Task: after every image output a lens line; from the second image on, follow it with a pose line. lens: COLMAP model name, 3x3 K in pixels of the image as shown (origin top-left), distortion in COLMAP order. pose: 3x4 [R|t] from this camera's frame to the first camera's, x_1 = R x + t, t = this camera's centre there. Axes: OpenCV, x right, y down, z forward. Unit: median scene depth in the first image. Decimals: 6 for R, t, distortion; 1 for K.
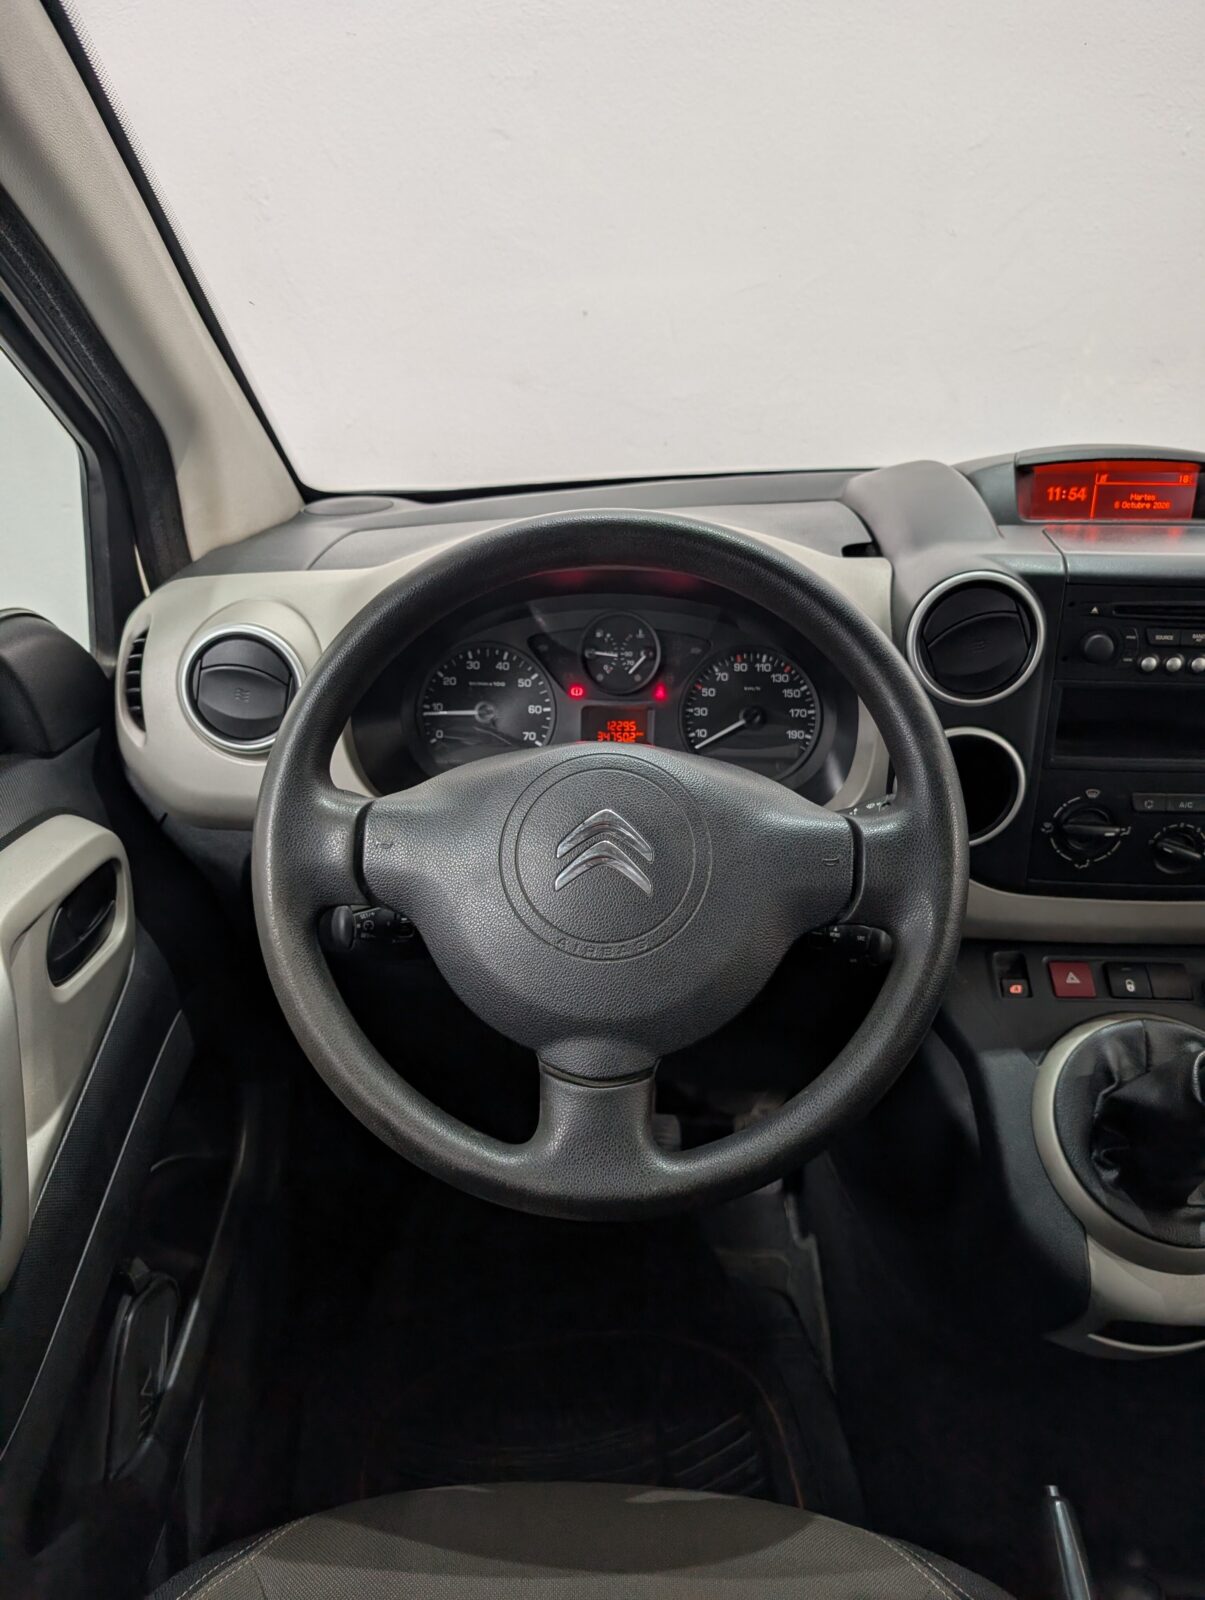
lens RADIAL K [[1162.1, 0, 602.5], [0, 1162.1, 800.0], [0, 0, 1]] dist [0.000218, -0.003750]
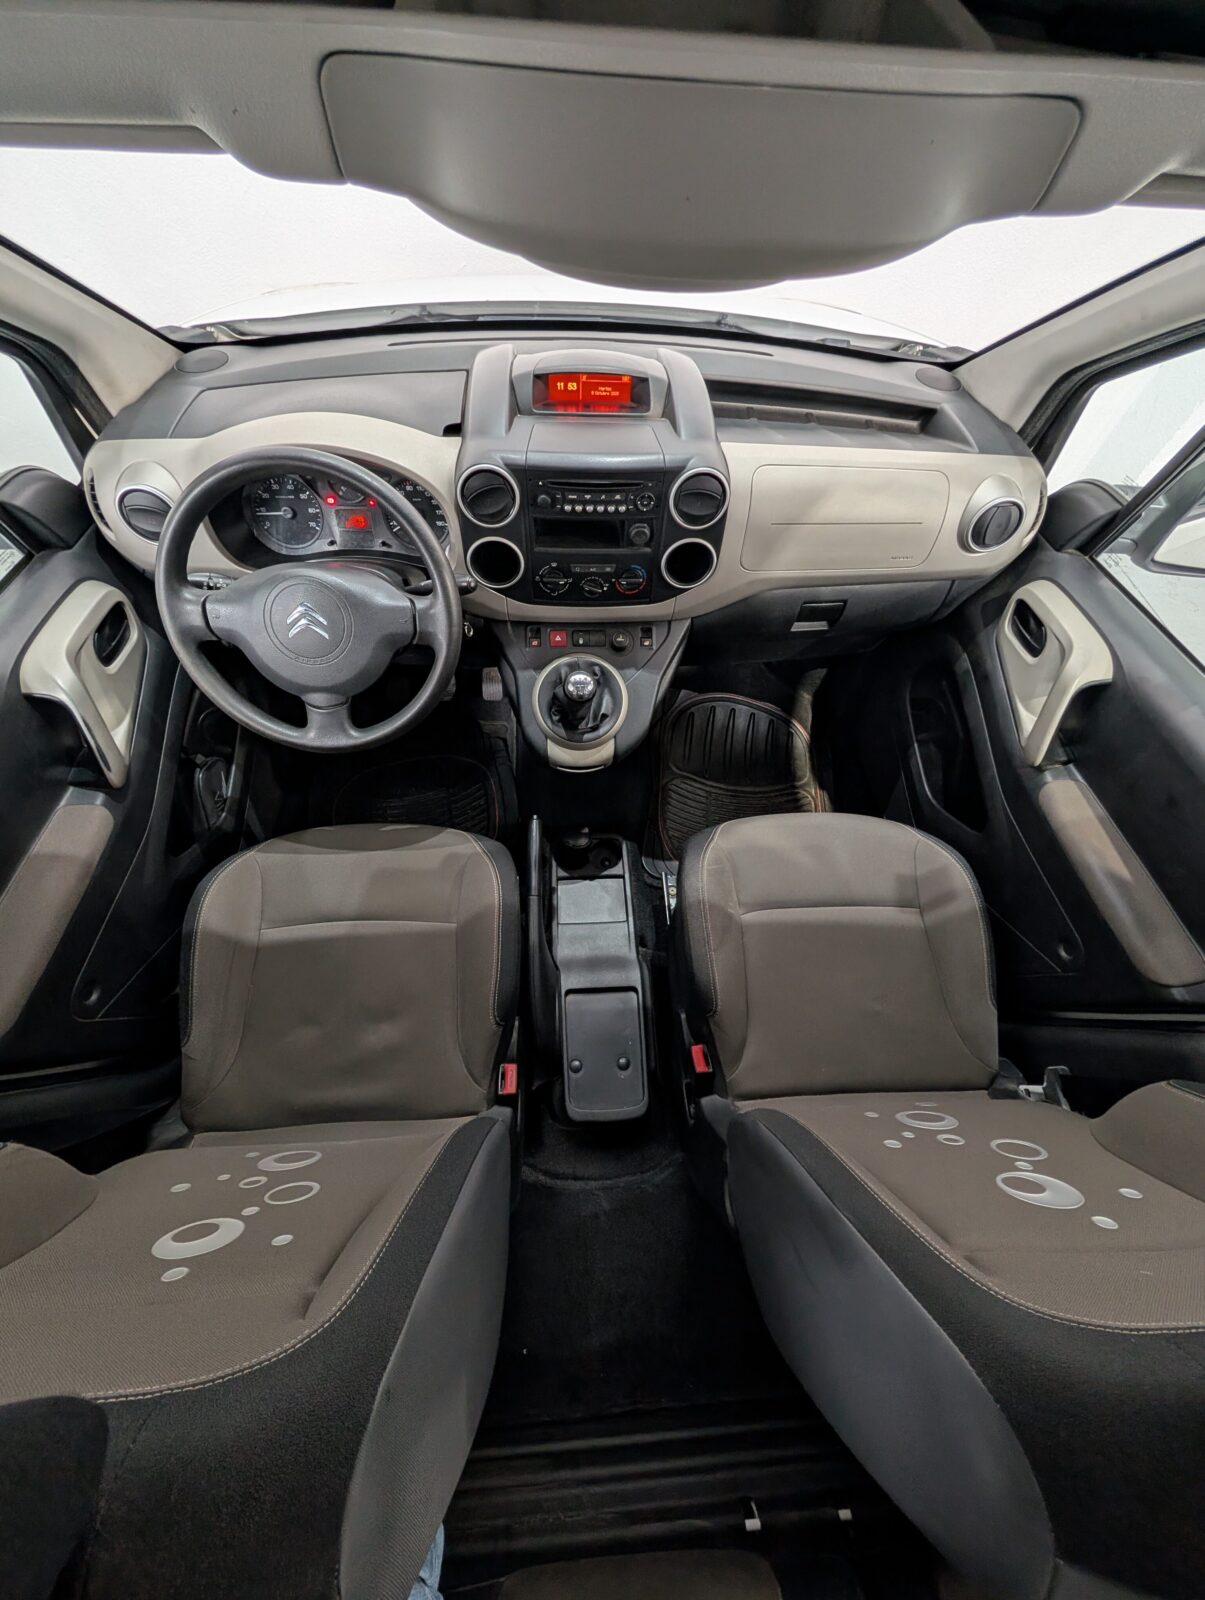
lens RADIAL K [[601.3, 0, 602.5], [0, 601.3, 800.0], [0, 0, 1]] dist [-0.003583, -0.000219]
pose [[0.995073, -0.048032, 0.086738, 0.388430], [-0.006781, 0.839807, 0.542843, -0.260789], [-0.098917, -0.540756, 0.835343, -0.266193]]
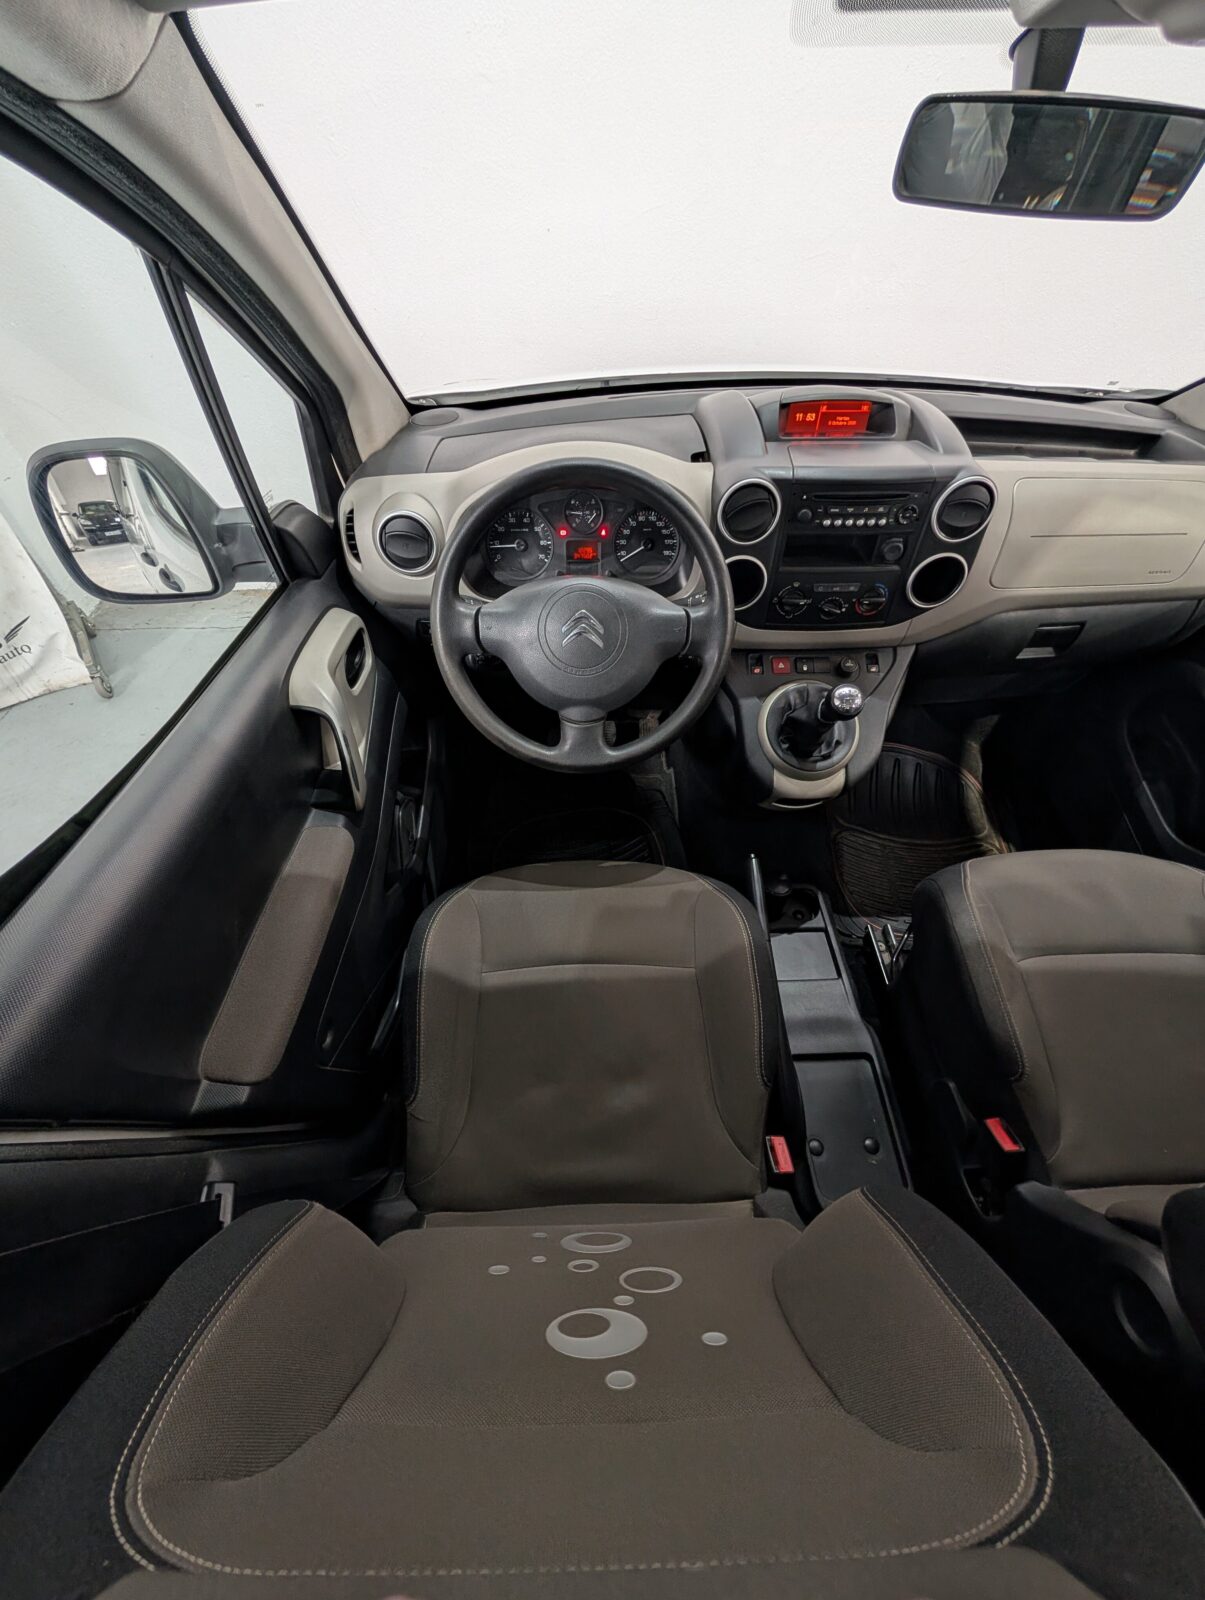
lens RADIAL K [[601.3, 0, 602.5], [0, 601.3, 800.0], [0, 0, 1]] dist [-0.003583, -0.000219]
pose [[0.998344, -0.043113, 0.038074, -0.015438], [0.023782, 0.912112, 0.409252, -0.108659], [-0.052372, -0.407669, 0.911627, -0.209376]]
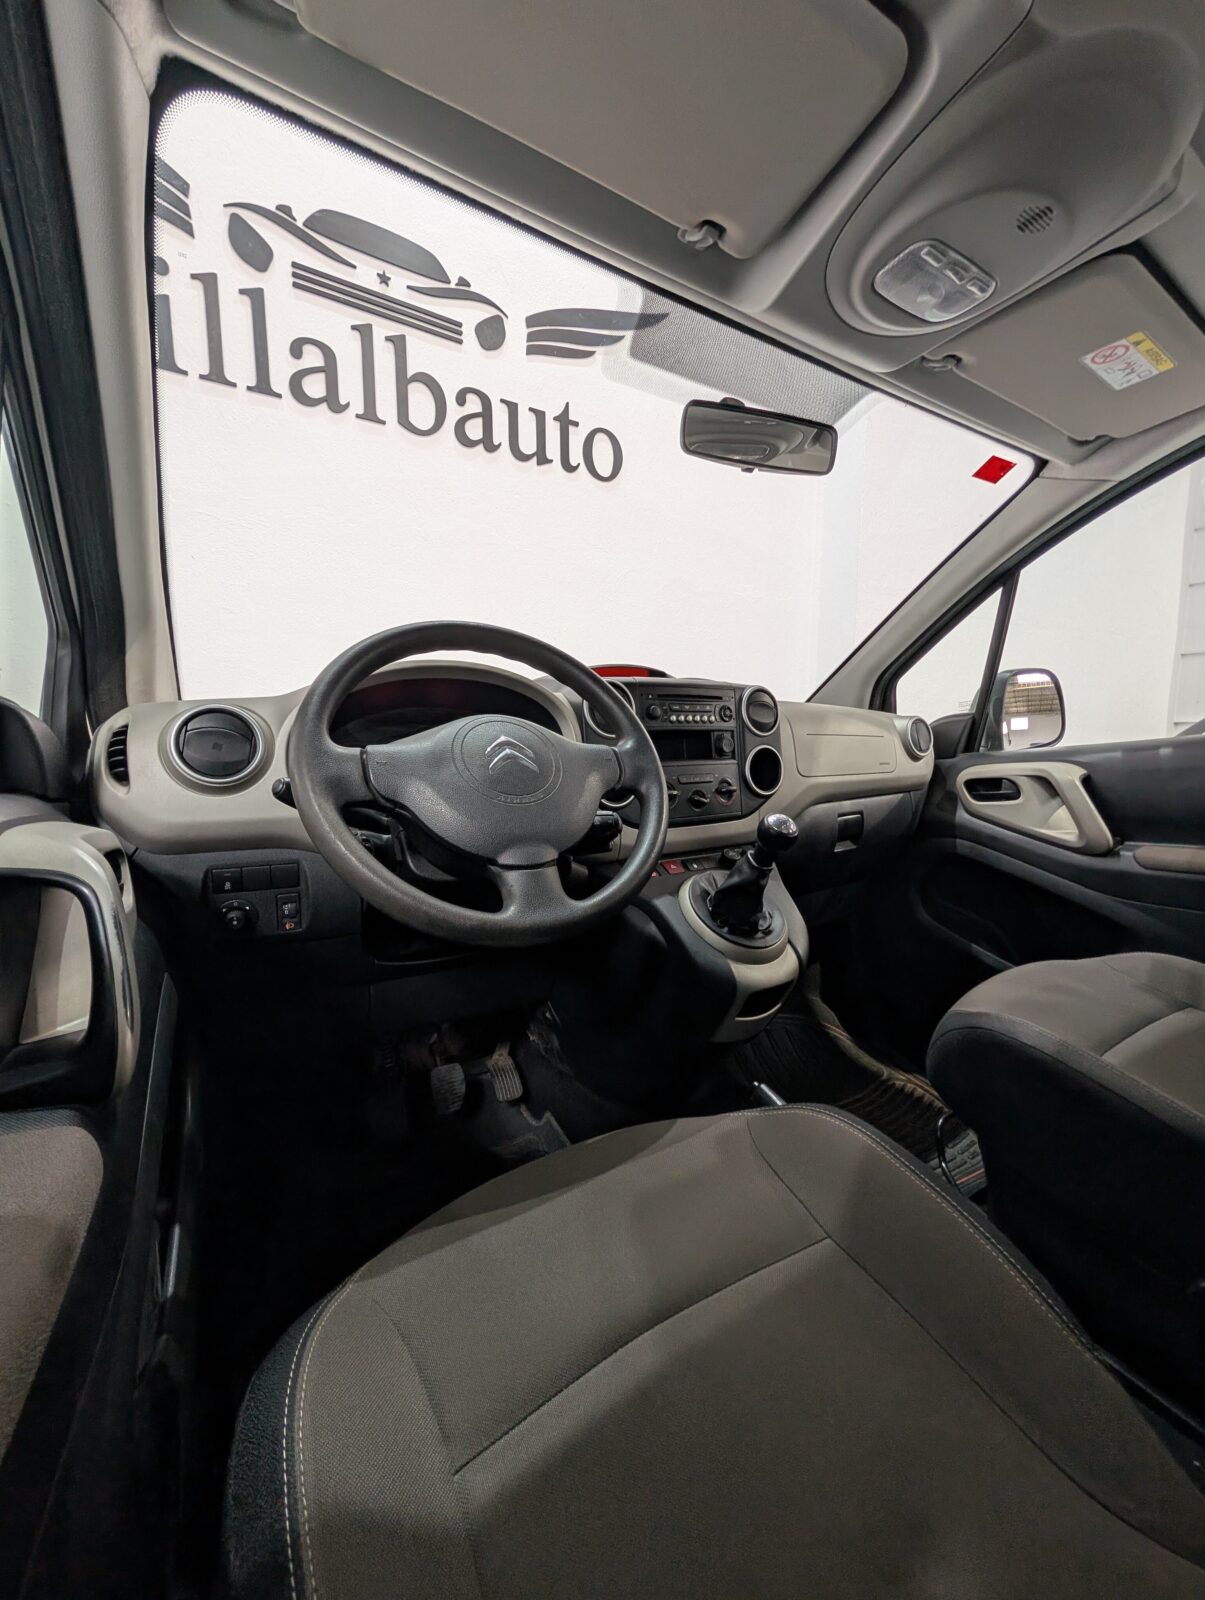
lens RADIAL K [[601.3, 0, 602.5], [0, 601.3, 800.0], [0, 0, 1]] dist [-0.003583, -0.000219]
pose [[0.844457, -0.063448, 0.531852, -0.309893], [0.240458, 0.932183, -0.270584, 0.324337], [-0.478615, 0.356385, 0.802445, 0.124337]]
